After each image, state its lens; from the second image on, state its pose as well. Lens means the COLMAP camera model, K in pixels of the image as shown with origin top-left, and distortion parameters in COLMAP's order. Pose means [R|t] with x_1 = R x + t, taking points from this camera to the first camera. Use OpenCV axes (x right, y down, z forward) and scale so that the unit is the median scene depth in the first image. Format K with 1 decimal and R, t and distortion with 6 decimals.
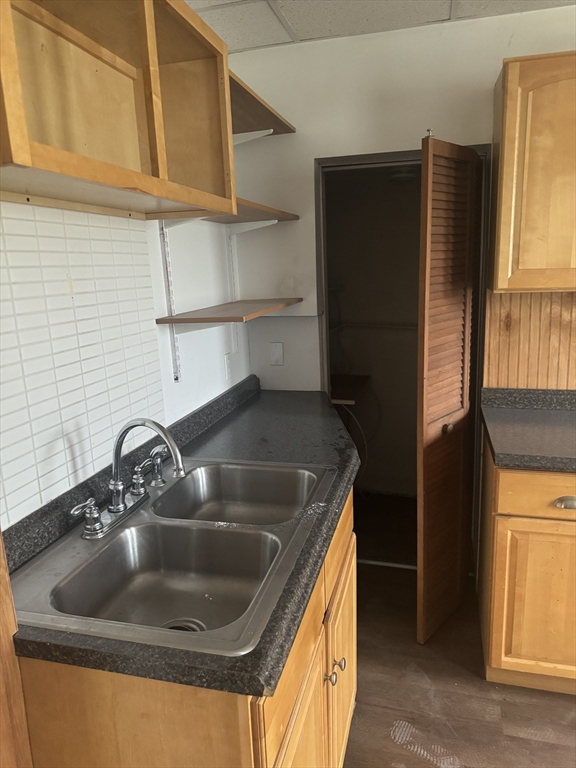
lens RADIAL K [[534.9, 0, 288.0], [0, 534.9, 384.0], [0, 0, 1]] dist [0.077310, -0.092106]
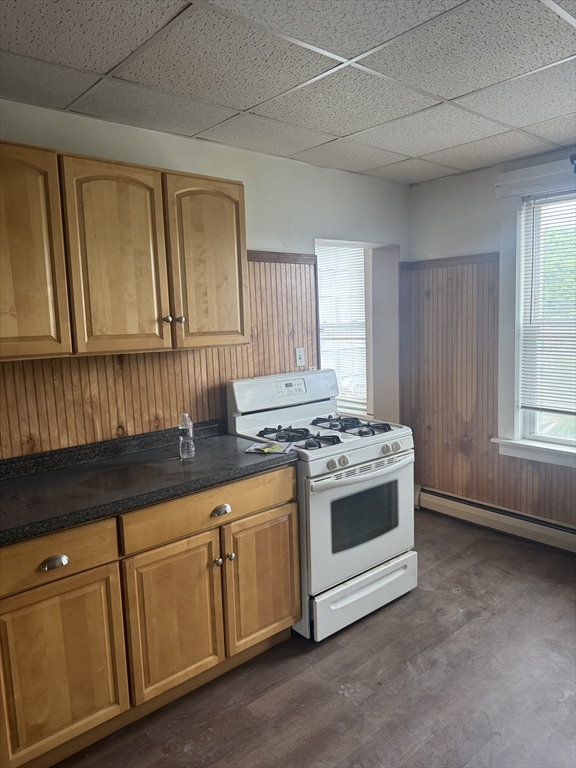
lens RADIAL K [[534.9, 0, 288.0], [0, 534.9, 384.0], [0, 0, 1]] dist [0.077310, -0.092106]
pose [[0.551633, -0.118543, 0.825620, -0.271236], [0.220699, 0.975314, -0.007422, -0.016296], [-0.804359, 0.186307, 0.564178, 0.067920]]
